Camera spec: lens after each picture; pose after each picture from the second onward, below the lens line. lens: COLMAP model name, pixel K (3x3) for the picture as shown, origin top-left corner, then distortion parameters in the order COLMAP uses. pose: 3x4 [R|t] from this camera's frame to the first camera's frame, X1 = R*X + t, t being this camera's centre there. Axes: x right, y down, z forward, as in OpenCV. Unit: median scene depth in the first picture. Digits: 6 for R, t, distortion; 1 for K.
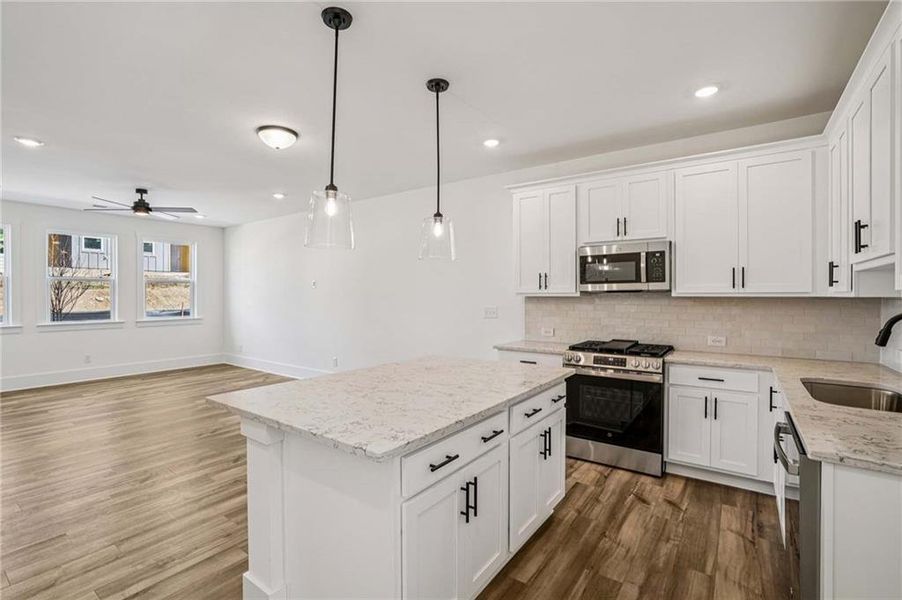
lens RADIAL K [[402.5, 0, 457.1], [0, 402.5, 298.5], [0, 0, 1]] dist [-0.015500, 0.008781]
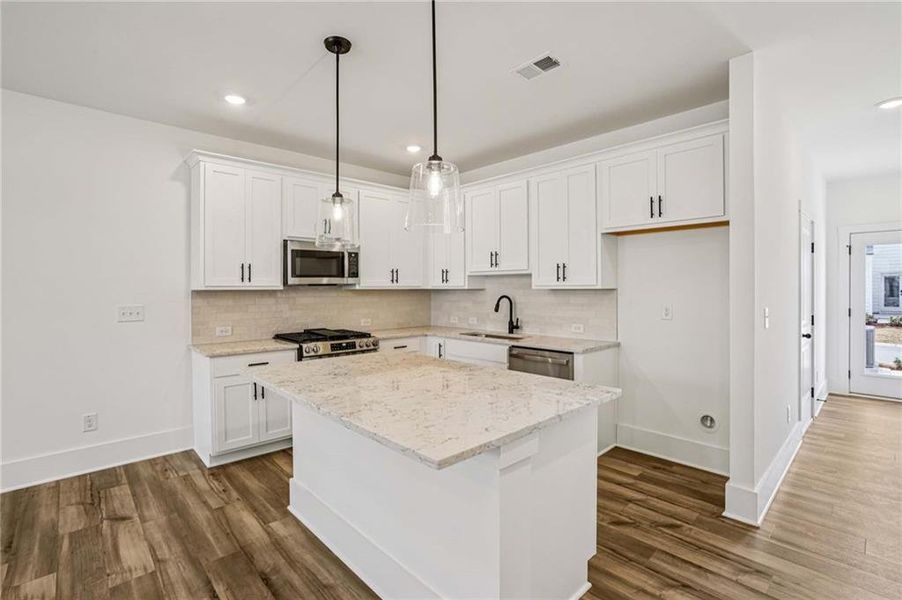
lens RADIAL K [[402.5, 0, 449.1], [0, 402.5, 299.7], [0, 0, 1]] dist [-0.015500, 0.008781]
pose [[0.212435, -0.028003, 0.976774, -0.625458], [0.007145, 0.999607, 0.027104, -0.004262], [-0.977149, 0.001222, 0.212552, 0.434407]]
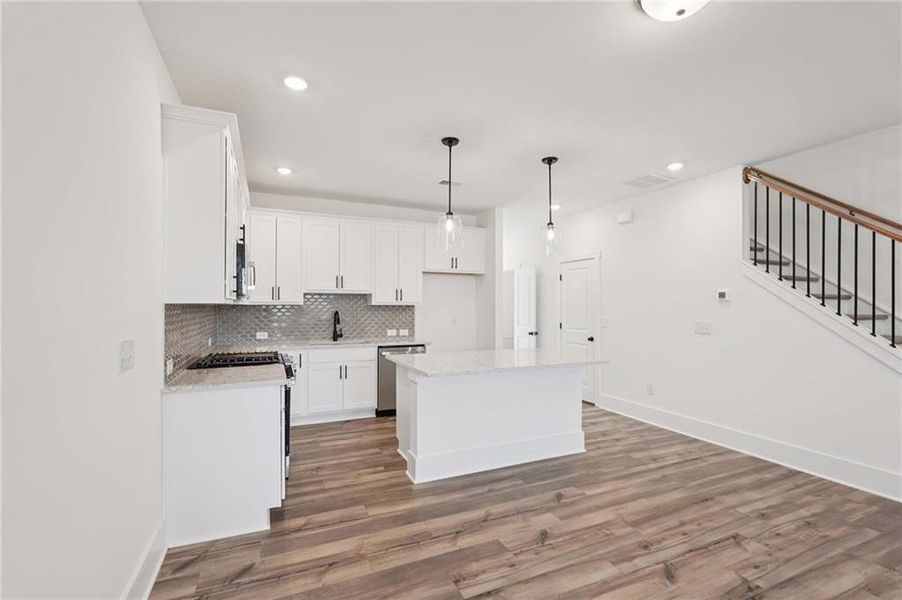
lens RADIAL K [[402.5, 0, 452.3], [0, 402.5, 304.7], [0, 0, 1]] dist [-0.015500, 0.008781]
pose [[-0.863088, -0.001290, 0.505052, -0.516608], [-0.001888, 0.999998, -0.000671, -0.004384], [-0.505050, -0.001533, -0.863089, 1.608980]]
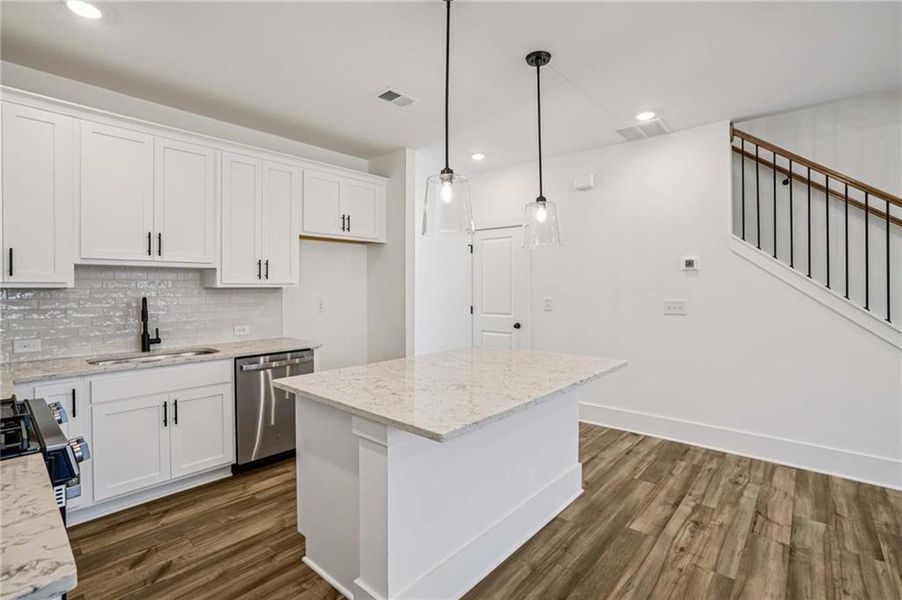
lens RADIAL K [[416.3, 0, 440.3], [0, 416.3, 289.6], [0, 0, 1]] dist [-0.033426, 0.012903]
pose [[-0.992255, 0.002273, 0.124200, -0.095860], [0.004232, 0.999871, 0.015510, -0.008370], [-0.124149, 0.015916, -0.992136, 1.304018]]
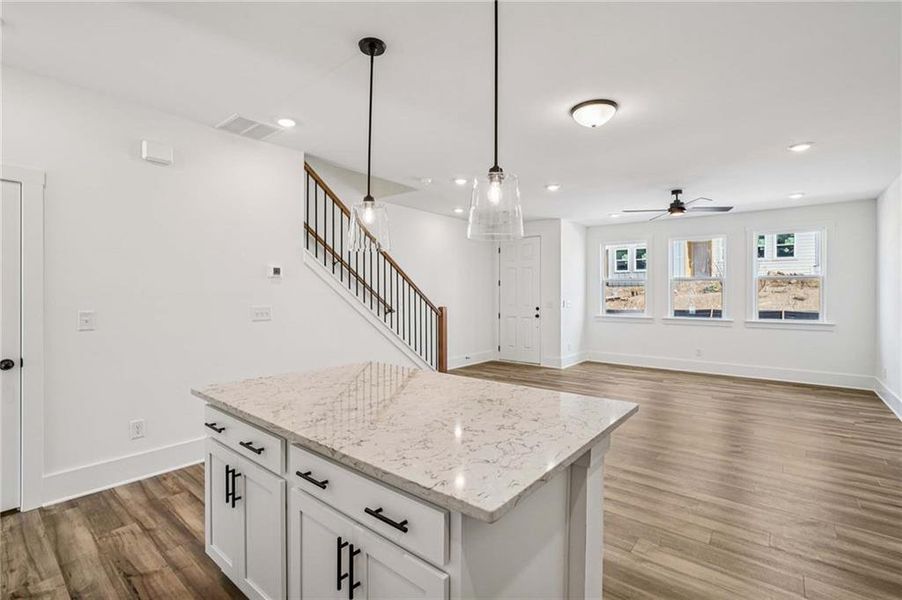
lens RADIAL K [[407.6, 0, 452.0], [0, 407.6, 299.8], [0, 0, 1]] dist [-0.007083, 0.003106]
pose [[-0.089130, 0.006238, -0.996000, 0.469054], [-0.008519, 0.999939, 0.007025, 0.011339], [0.995984, 0.009111, -0.089071, 0.779115]]
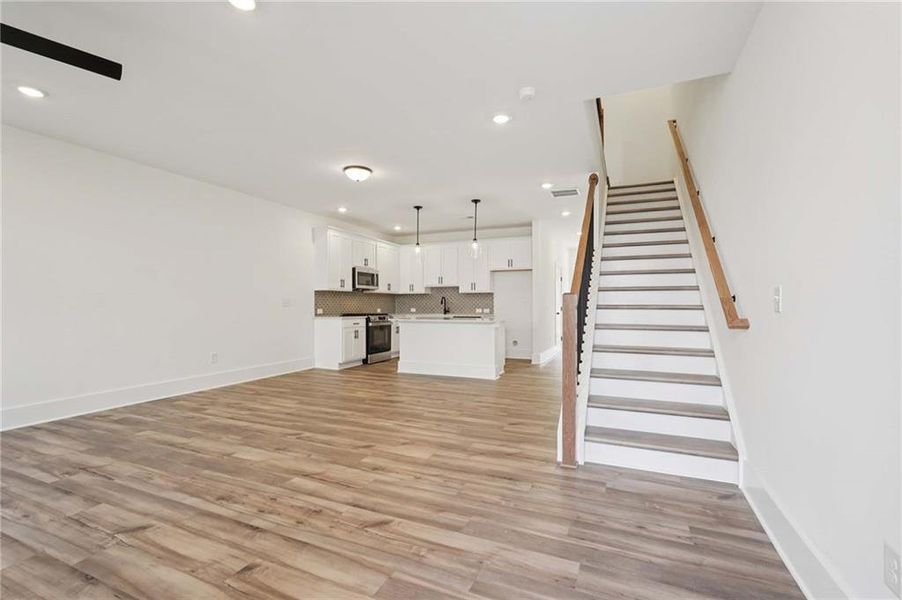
lens RADIAL K [[402.5, 0, 450.7], [0, 402.5, 300.4], [0, 0, 1]] dist [-0.015500, 0.008781]
pose [[-0.195702, 0.012167, 0.980588, -1.962359], [0.003349, 0.999925, -0.011739, 0.072803], [-0.980658, 0.000986, -0.195728, 0.999927]]
